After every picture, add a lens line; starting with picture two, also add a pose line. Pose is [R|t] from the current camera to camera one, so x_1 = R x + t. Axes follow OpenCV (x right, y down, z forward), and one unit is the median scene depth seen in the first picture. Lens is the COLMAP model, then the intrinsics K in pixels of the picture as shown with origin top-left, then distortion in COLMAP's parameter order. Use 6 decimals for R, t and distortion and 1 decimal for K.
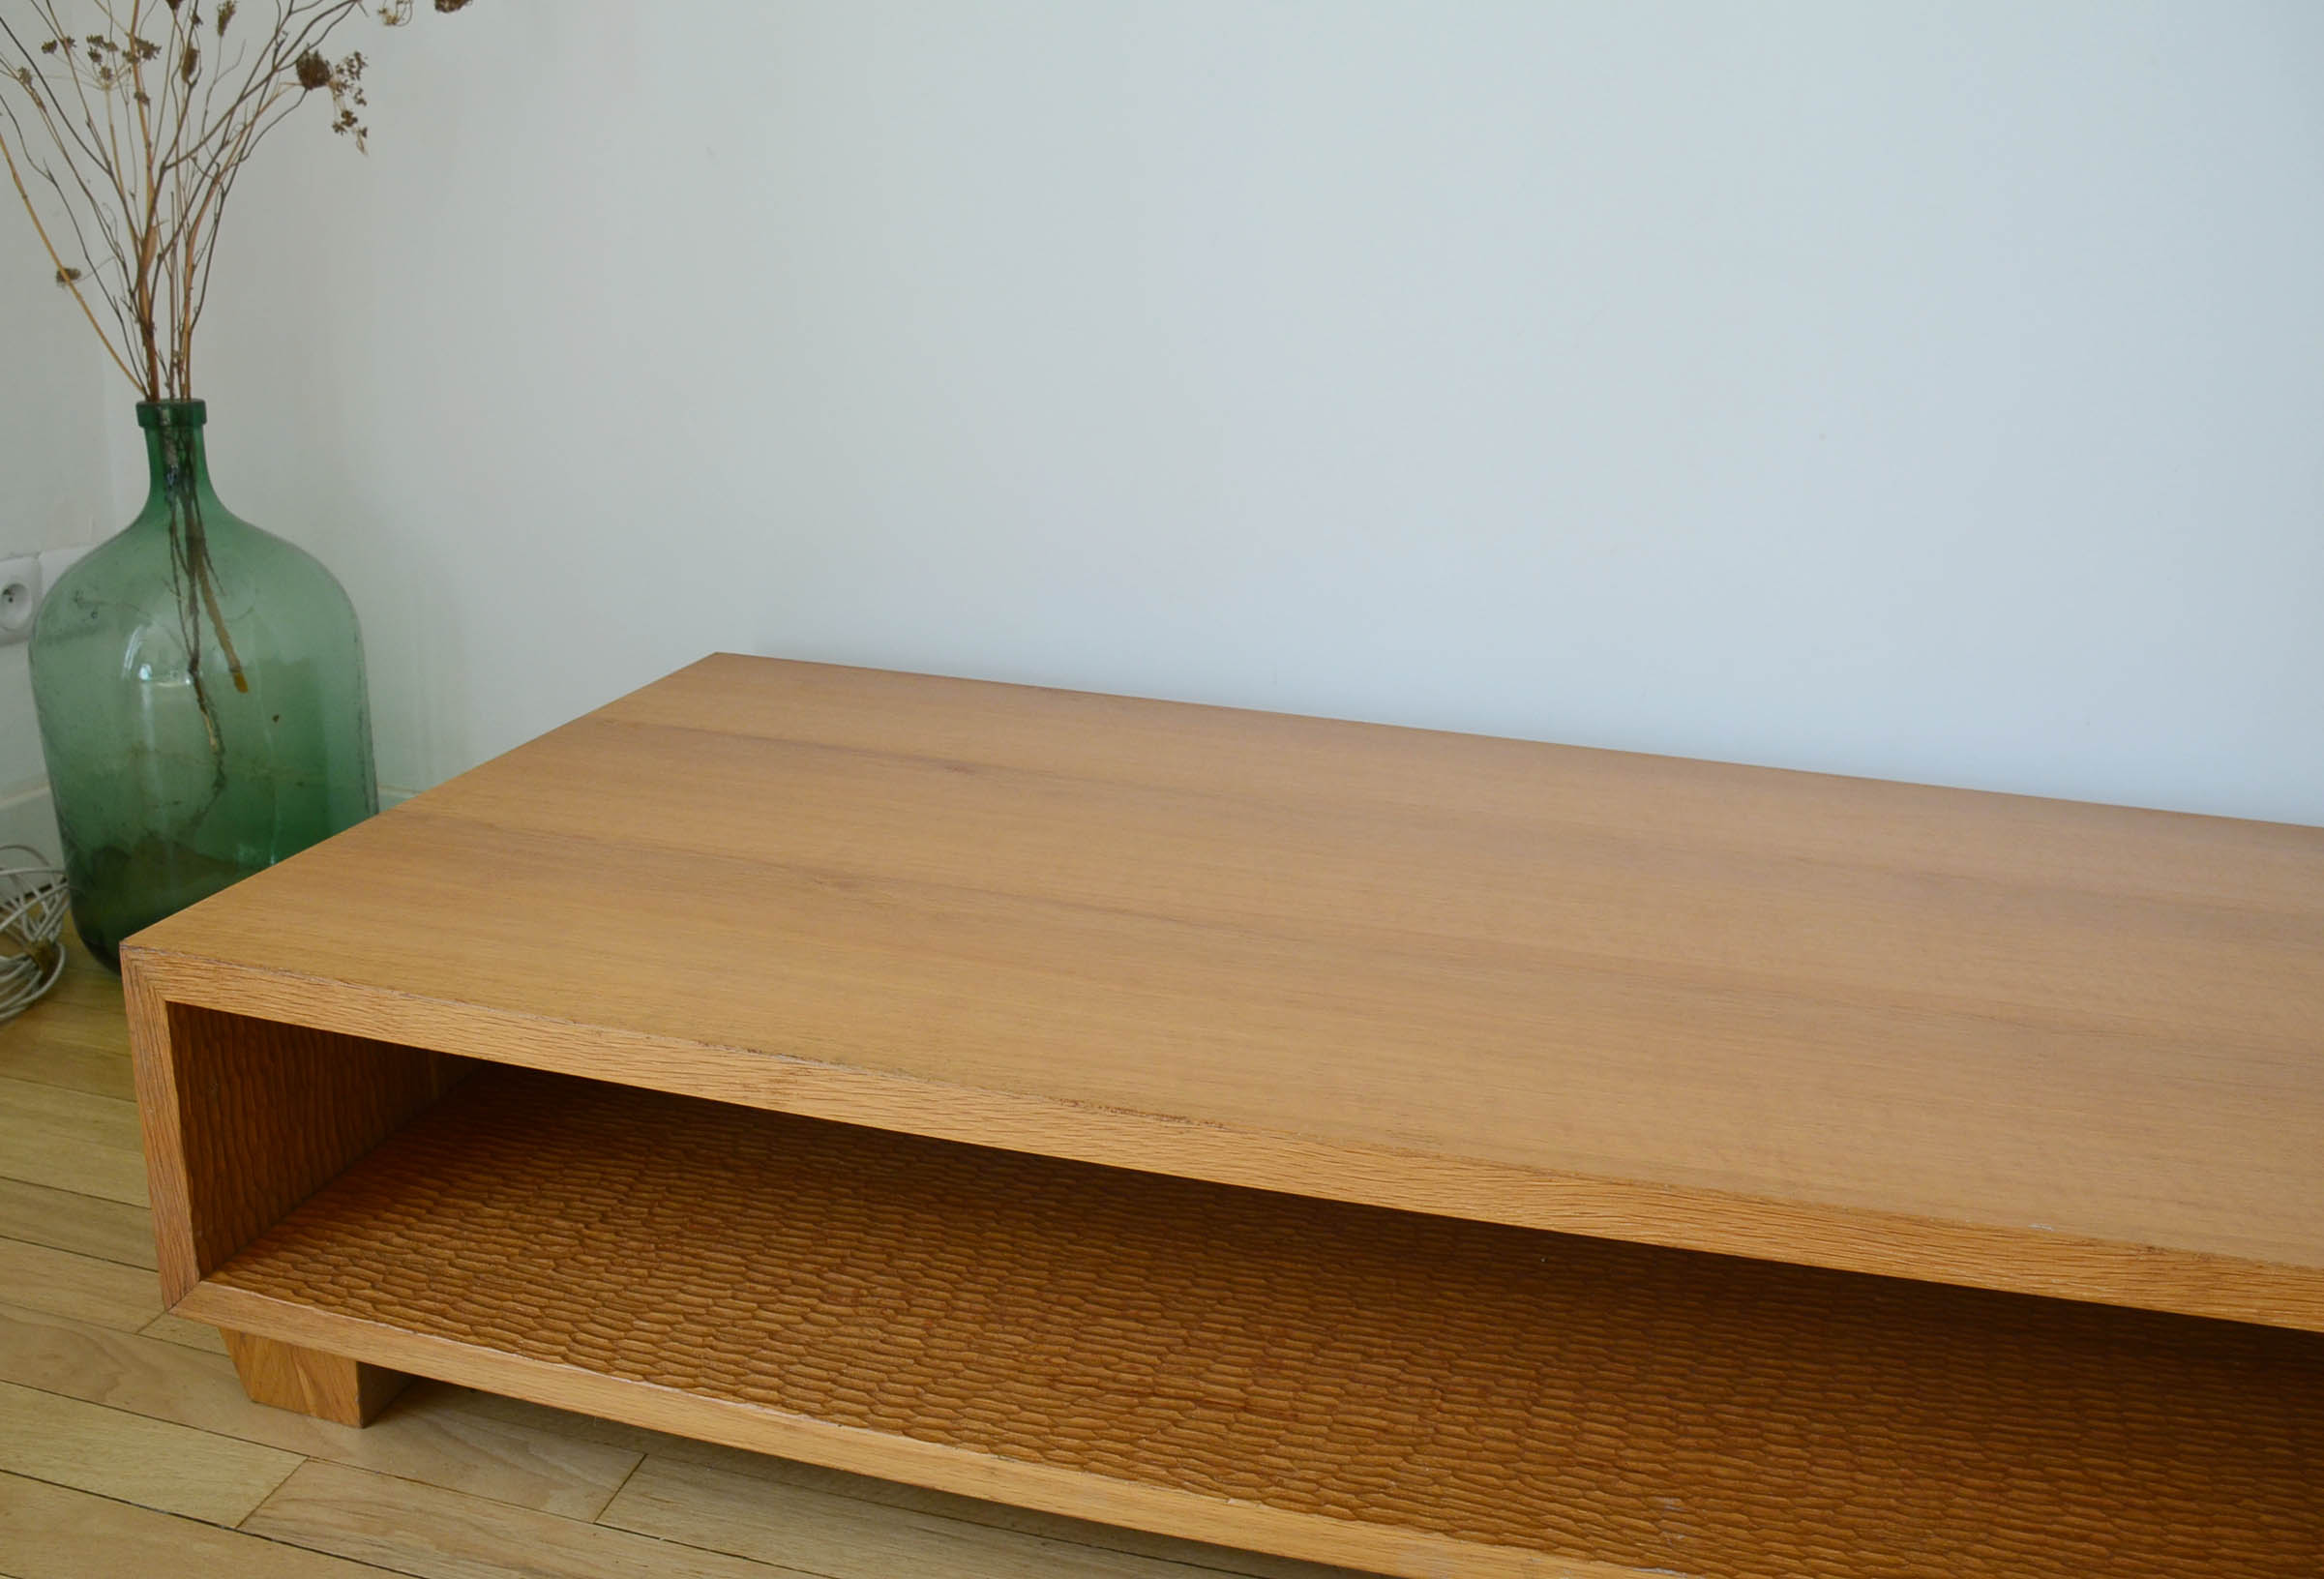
lens RADIAL K [[1847.9, 0, 1143.6], [0, 1847.9, 774.1], [0, 0, 1]] dist [-0.143703, 0.064424]
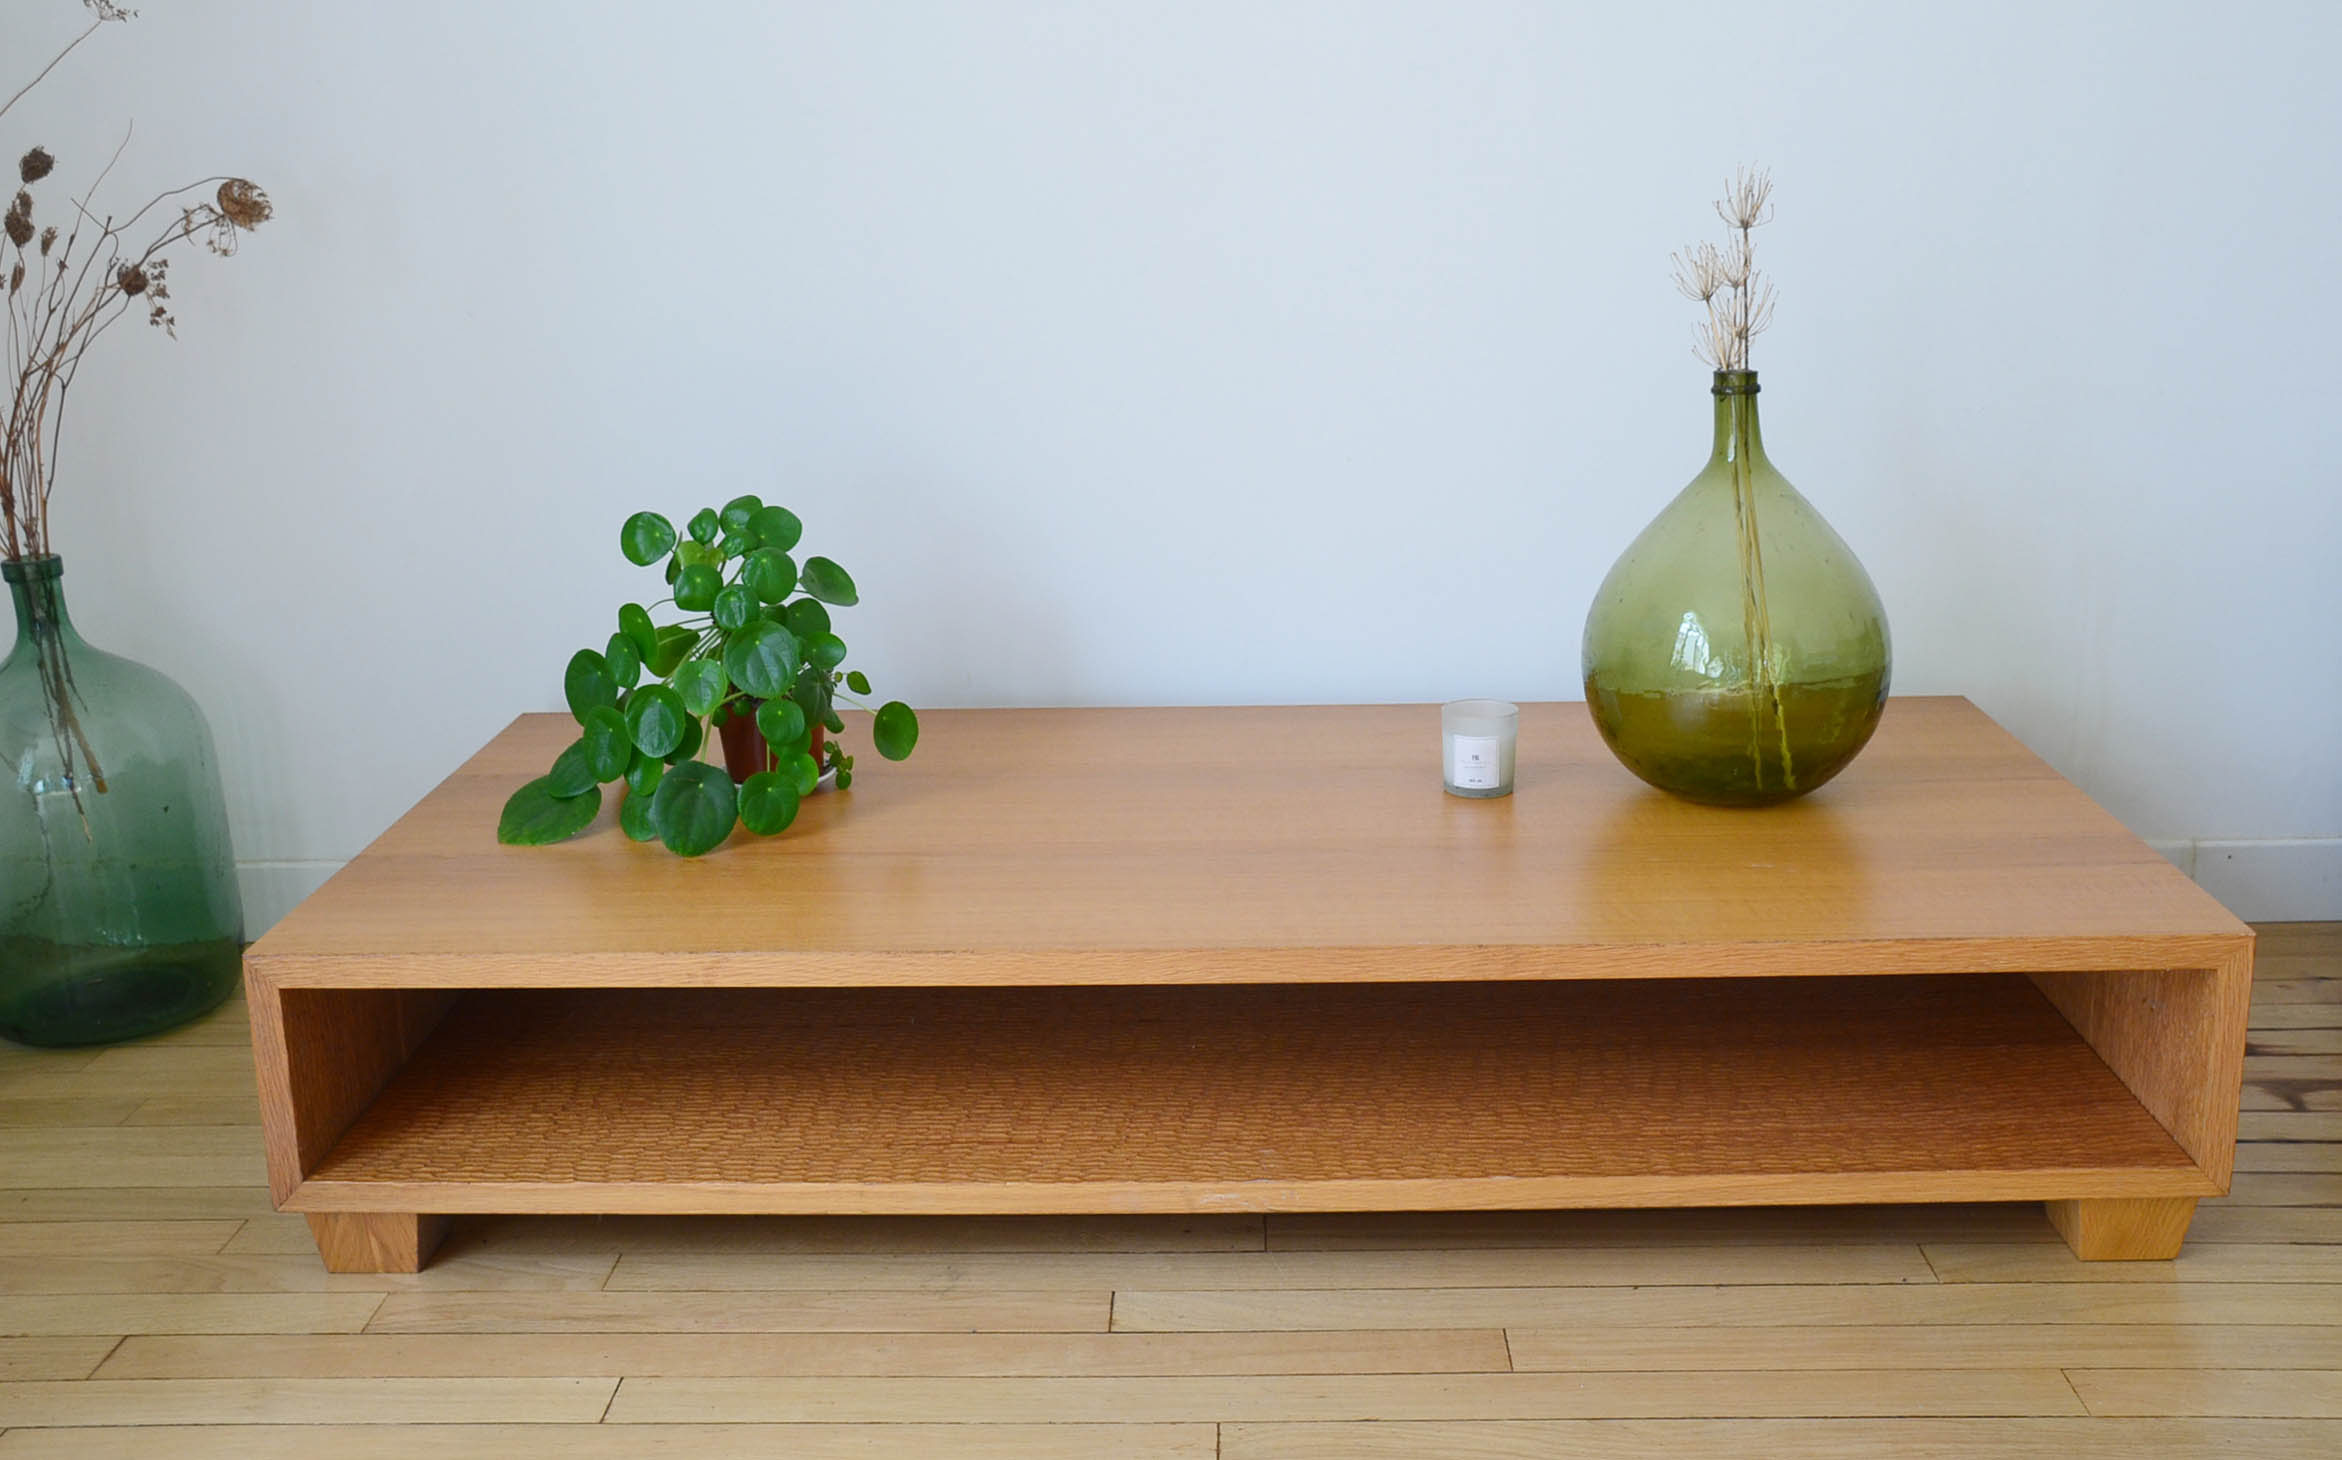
lens RADIAL K [[2323.7, 0, 1182.6], [0, 2323.7, 706.3], [0, 0, 1]] dist [-0.013021, 0.000000]
pose [[0.979769, -0.120264, 0.159964, -0.074640], [0.123815, 0.992228, -0.012388, 0.007049], [-0.157231, 0.031944, 0.987045, -1.036302]]
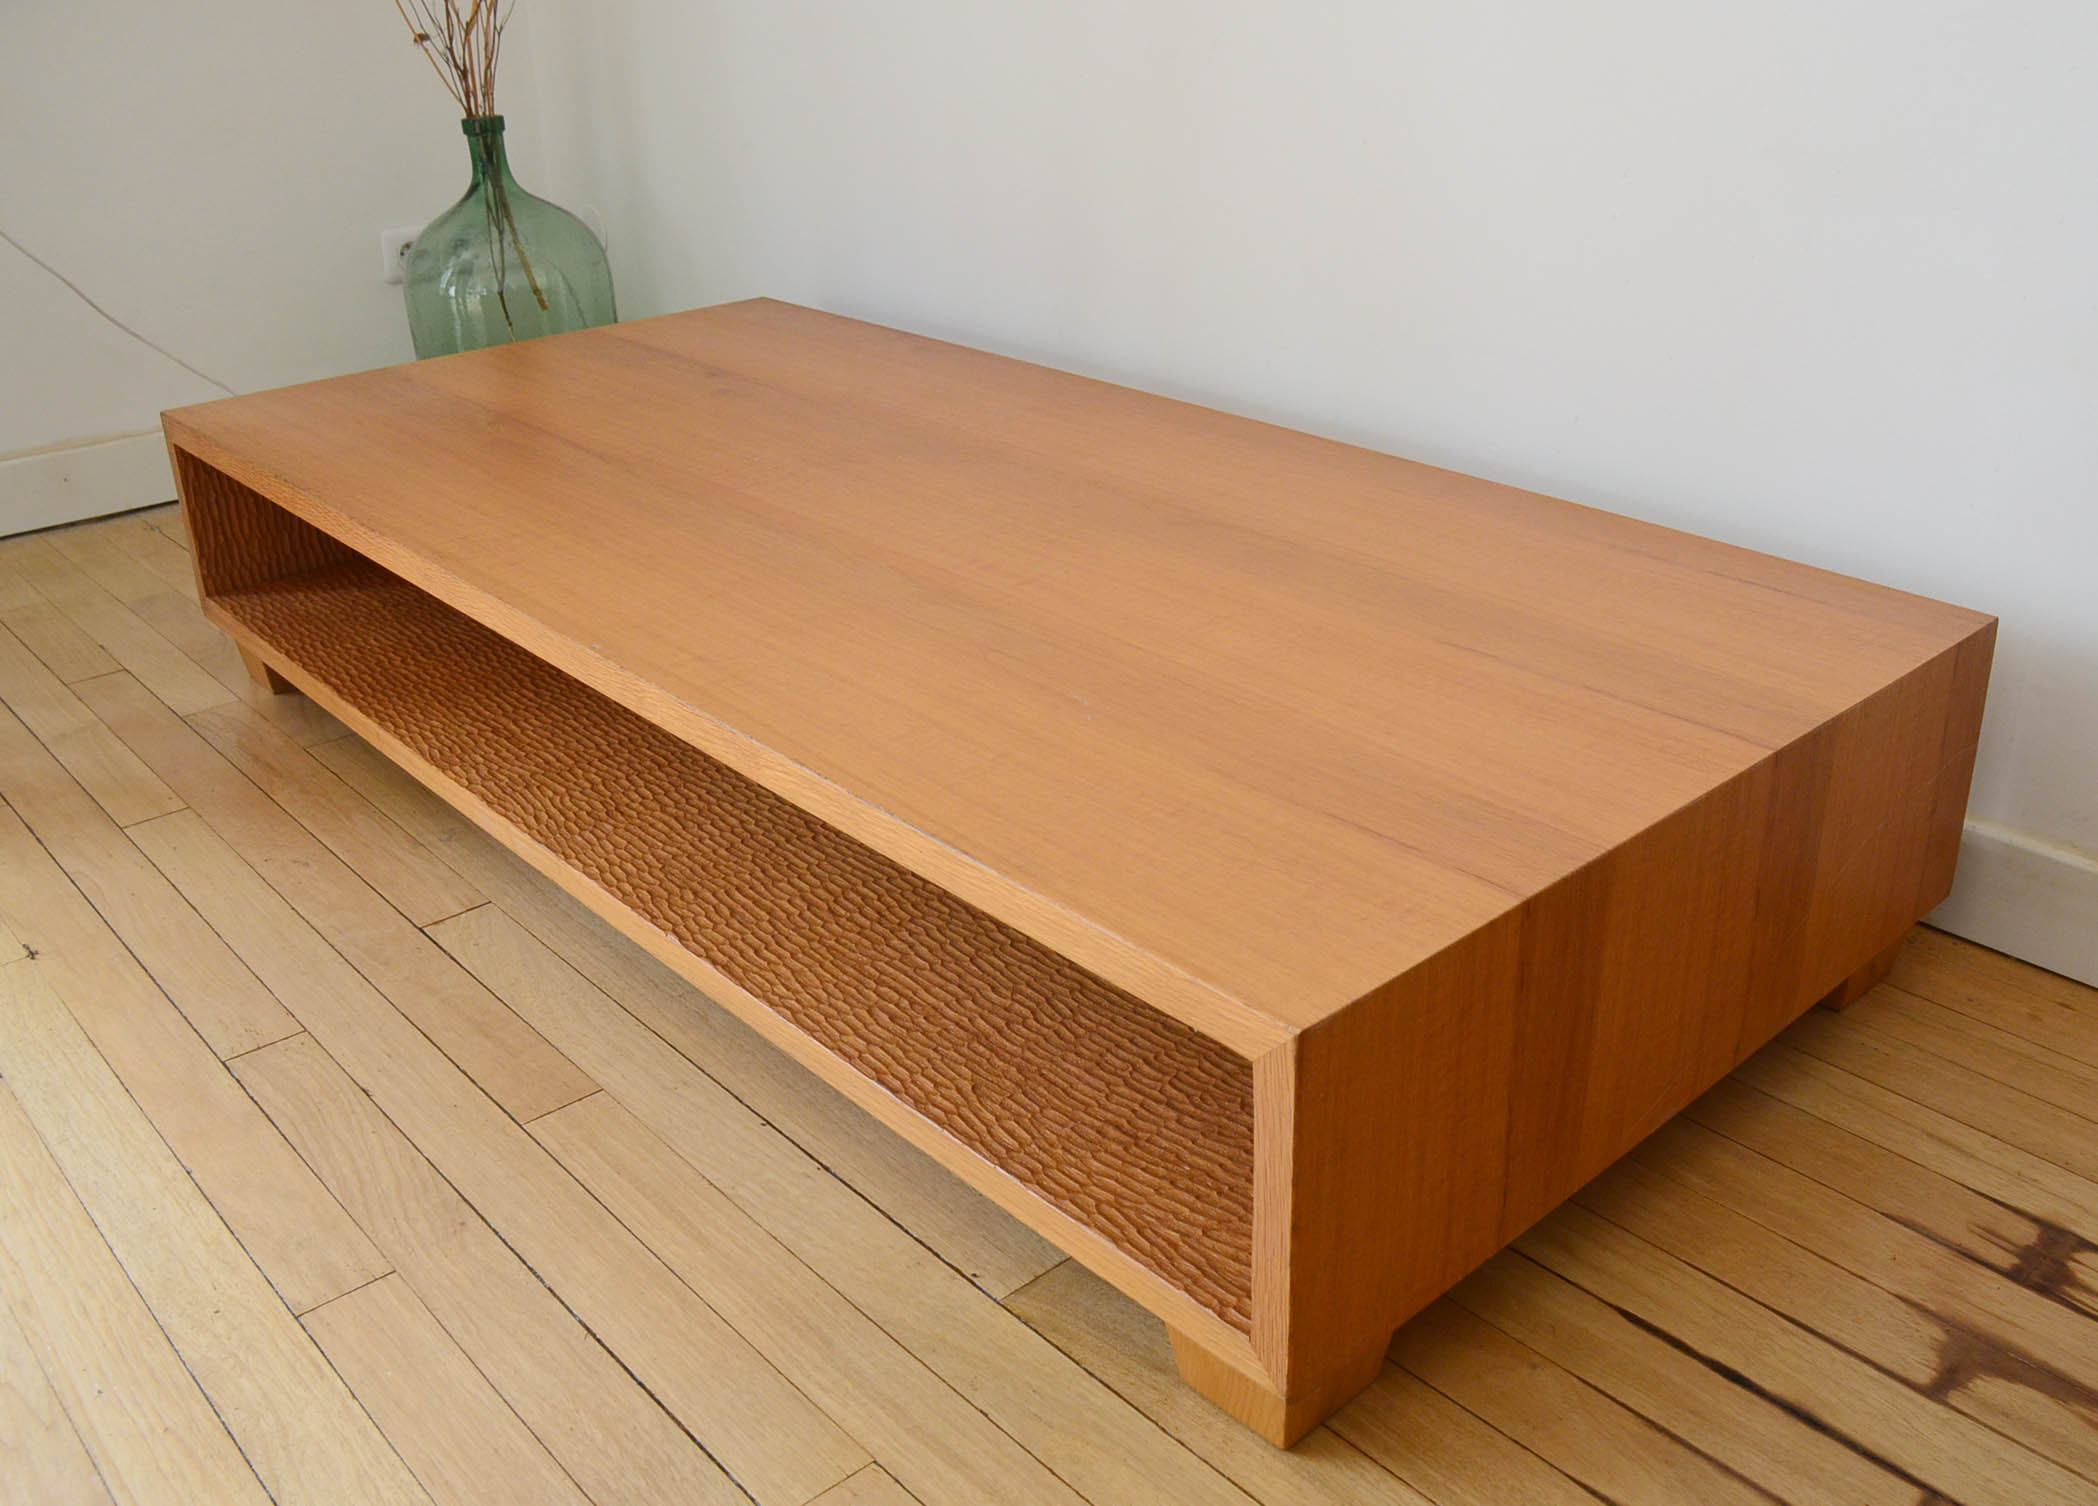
lens RADIAL K [[1904.0, 0, 1099.1], [0, 1904.0, 739.4], [0, 0, 1]] dist [-0.114268, 0.004977]
pose [[0.811077, 0.178228, -0.557126, 1.405872], [-0.102493, 0.981017, 0.164621, 0.005426], [0.575891, -0.076419, 0.813947, -0.099546]]
